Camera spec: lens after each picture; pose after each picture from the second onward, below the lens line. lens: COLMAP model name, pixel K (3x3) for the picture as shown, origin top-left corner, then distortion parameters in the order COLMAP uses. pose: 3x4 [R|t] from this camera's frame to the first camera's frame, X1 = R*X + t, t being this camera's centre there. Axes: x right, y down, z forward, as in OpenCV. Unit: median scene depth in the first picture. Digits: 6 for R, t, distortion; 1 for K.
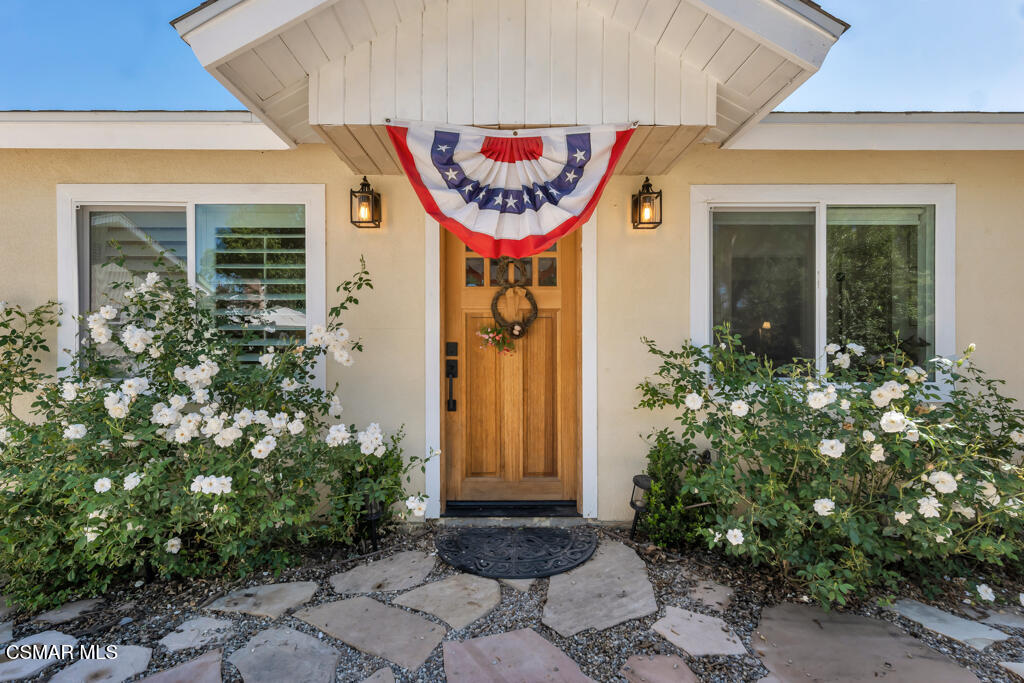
lens RADIAL K [[457.3, 0, 512.0], [0, 457.3, 341.5], [0, 0, 1]] dist [-0.001558, -0.000517]
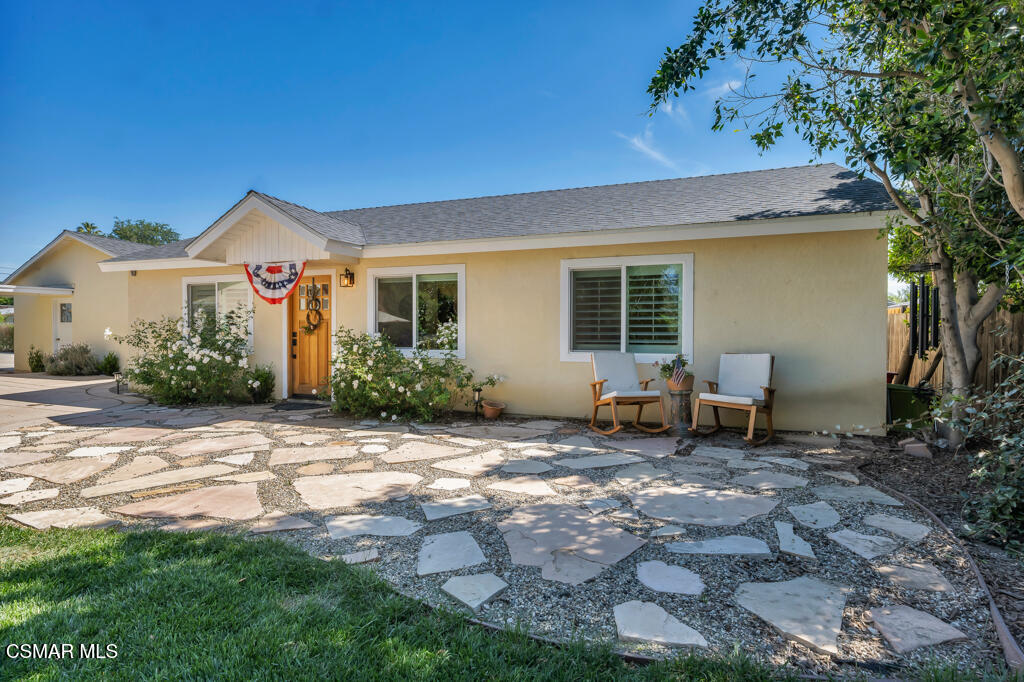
lens RADIAL K [[493.0, 0, 512.0], [0, 493.0, 341.0], [0, 0, 1]] dist [0.016538, -0.000015]
pose [[0.939465, 0.009042, -0.342525, 2.455192], [-0.004116, 0.999877, 0.015104, 0.005921], [0.342620, -0.012779, 0.939387, -1.484325]]
